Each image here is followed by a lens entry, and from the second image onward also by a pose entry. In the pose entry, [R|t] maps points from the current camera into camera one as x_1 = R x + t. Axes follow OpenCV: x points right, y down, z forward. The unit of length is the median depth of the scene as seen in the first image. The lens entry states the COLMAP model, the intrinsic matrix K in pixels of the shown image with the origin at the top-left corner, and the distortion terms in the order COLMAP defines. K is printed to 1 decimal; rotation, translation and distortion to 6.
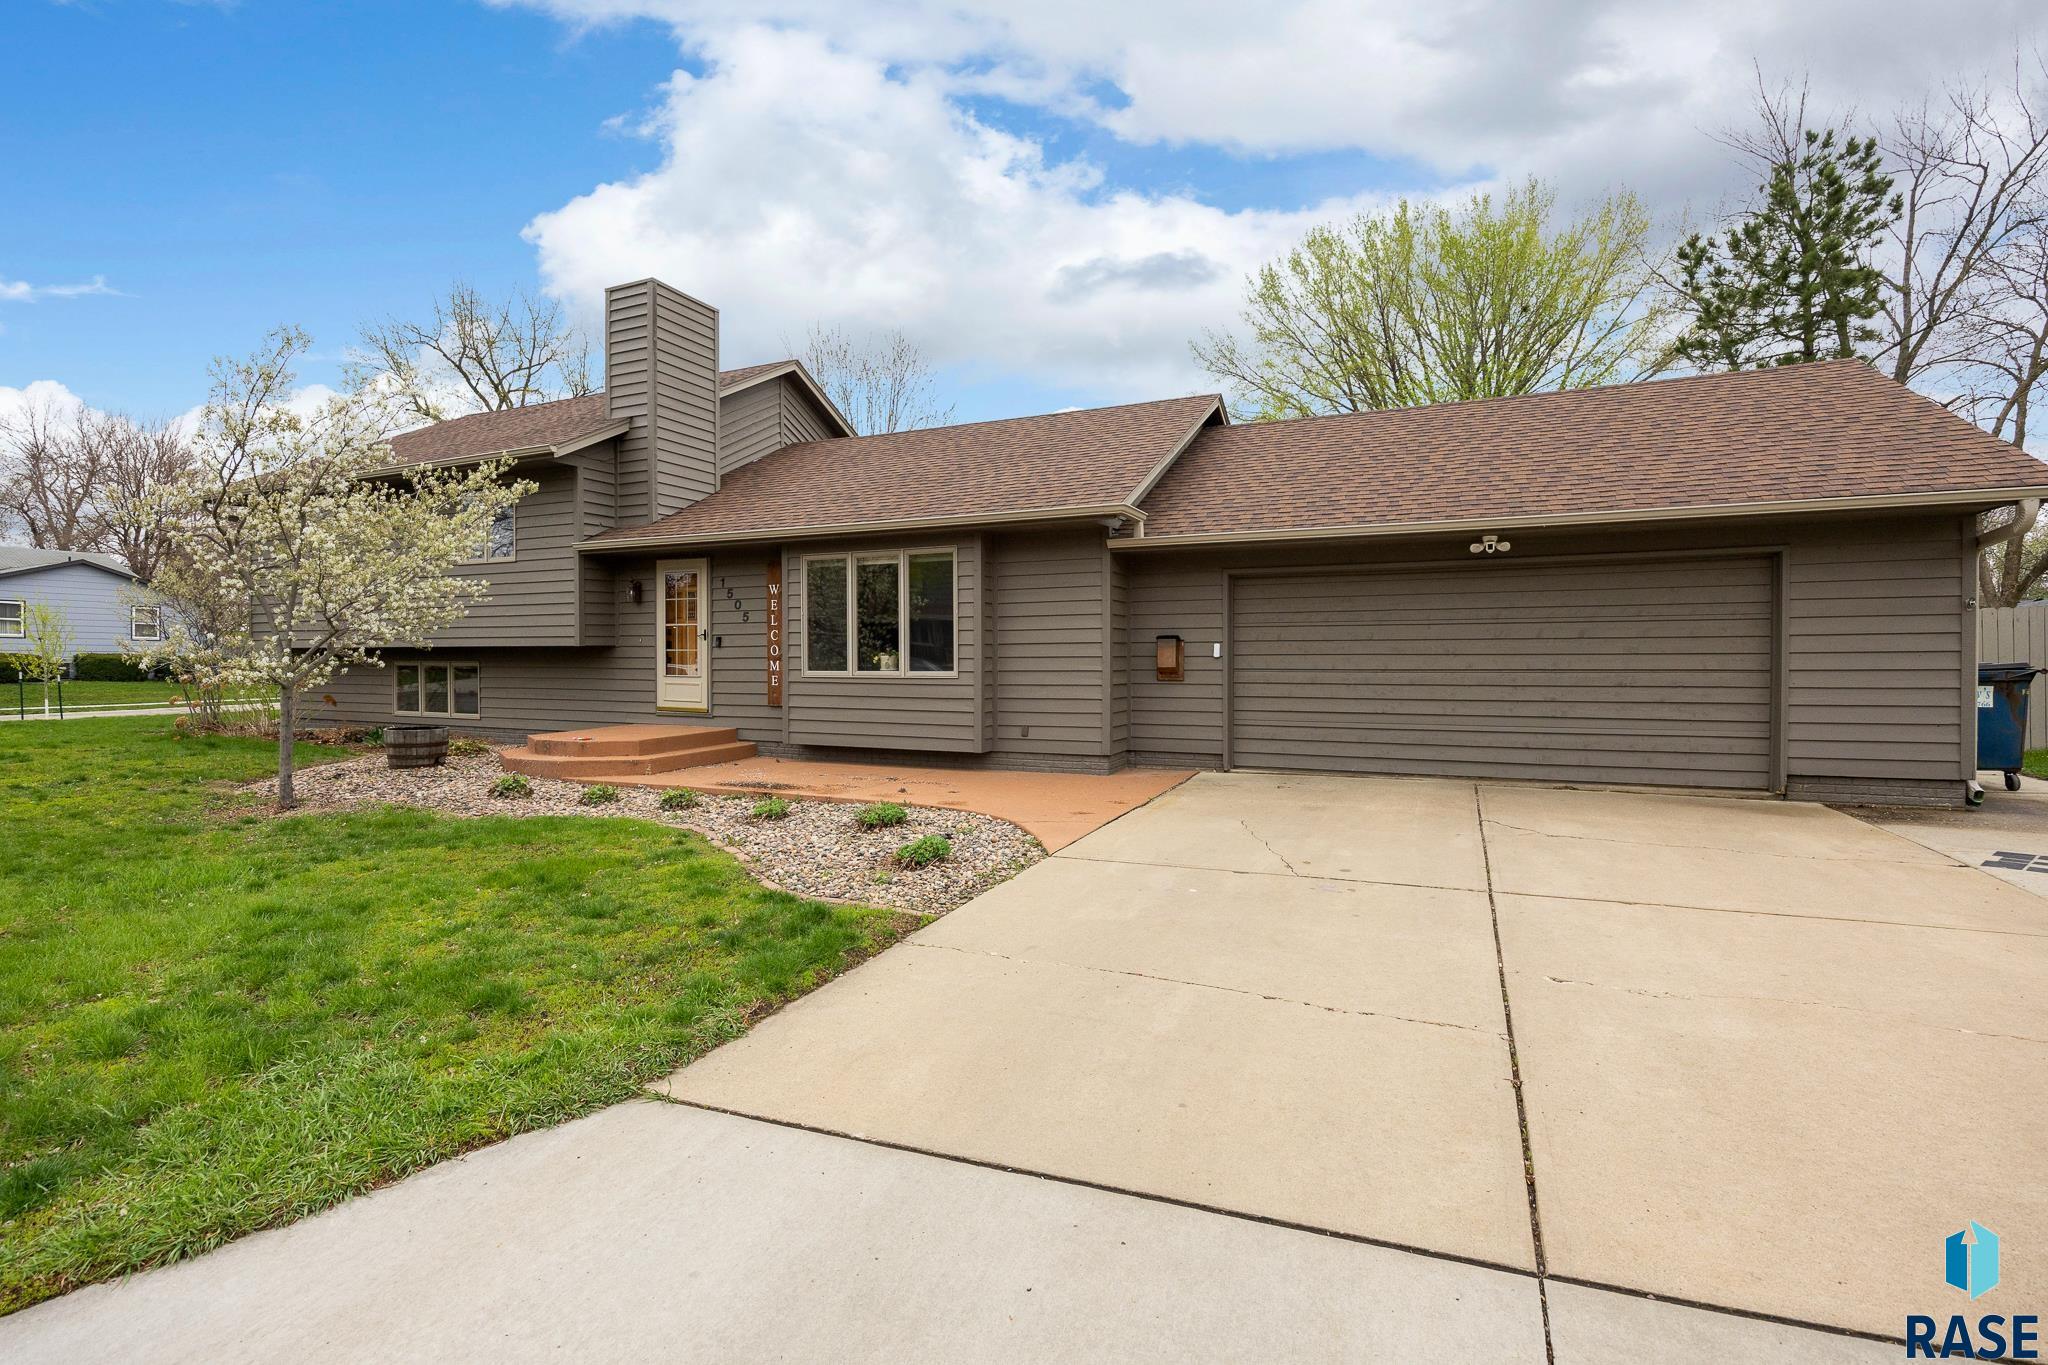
lens RADIAL K [[953.4, 0, 1019.8], [0, 953.4, 650.6], [0, 0, 1]] dist [-0.010159, 0.000225]
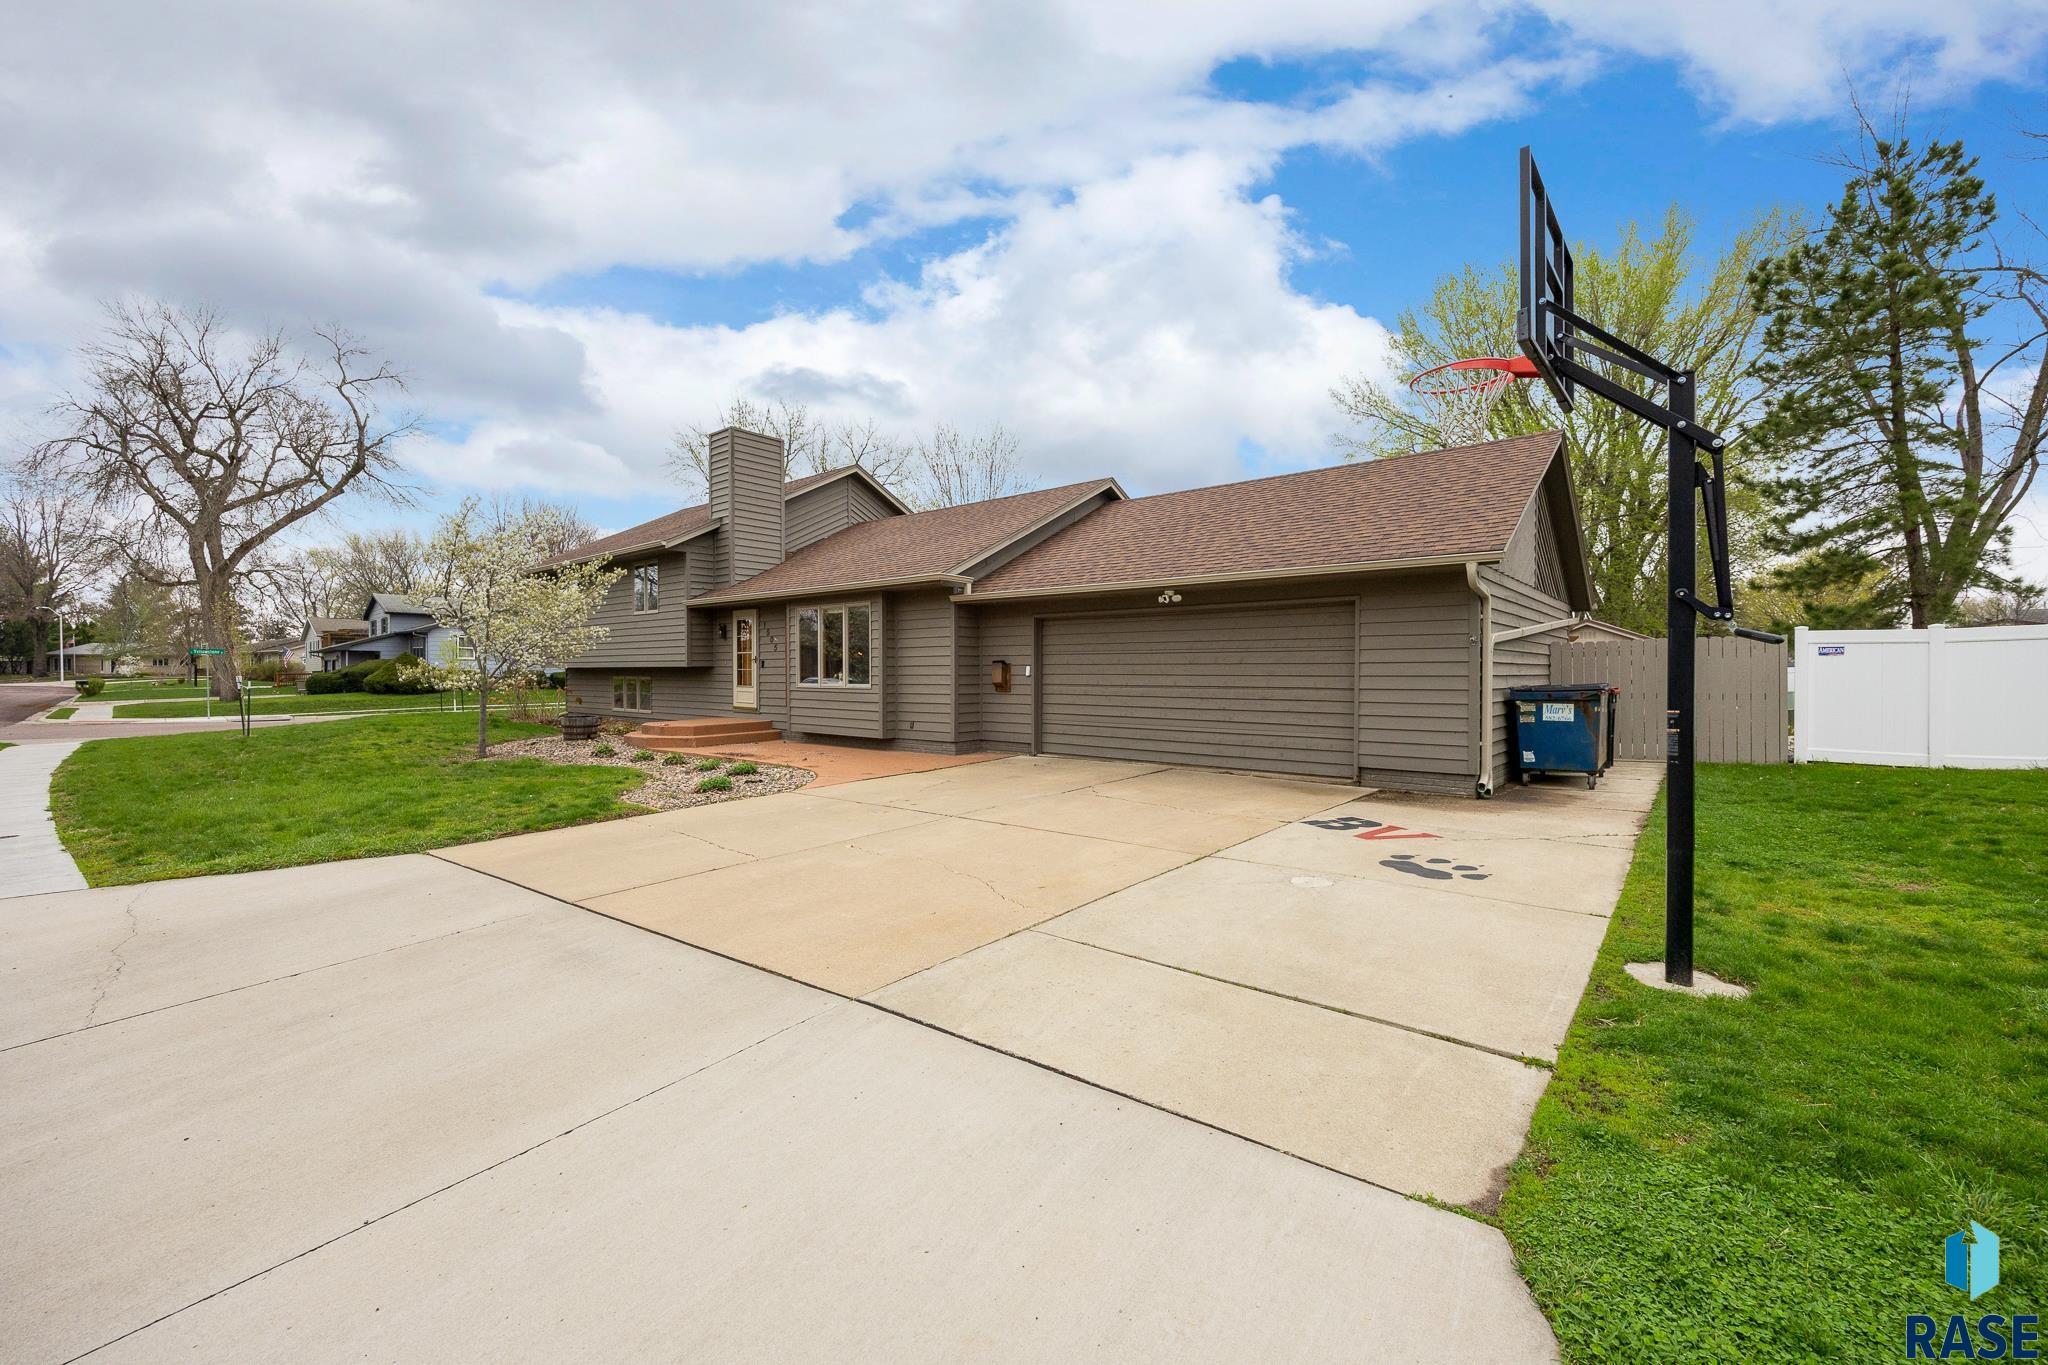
lens RADIAL K [[844.1, 0, 1031.4], [0, 844.1, 668.4], [0, 0, 1]] dist [-0.001945, -0.000163]
pose [[0.962142, 0.002750, -0.272534, 0.543284], [-0.001980, 0.999993, 0.003103, -0.008346], [0.272541, -0.002446, 0.962141, -0.215572]]
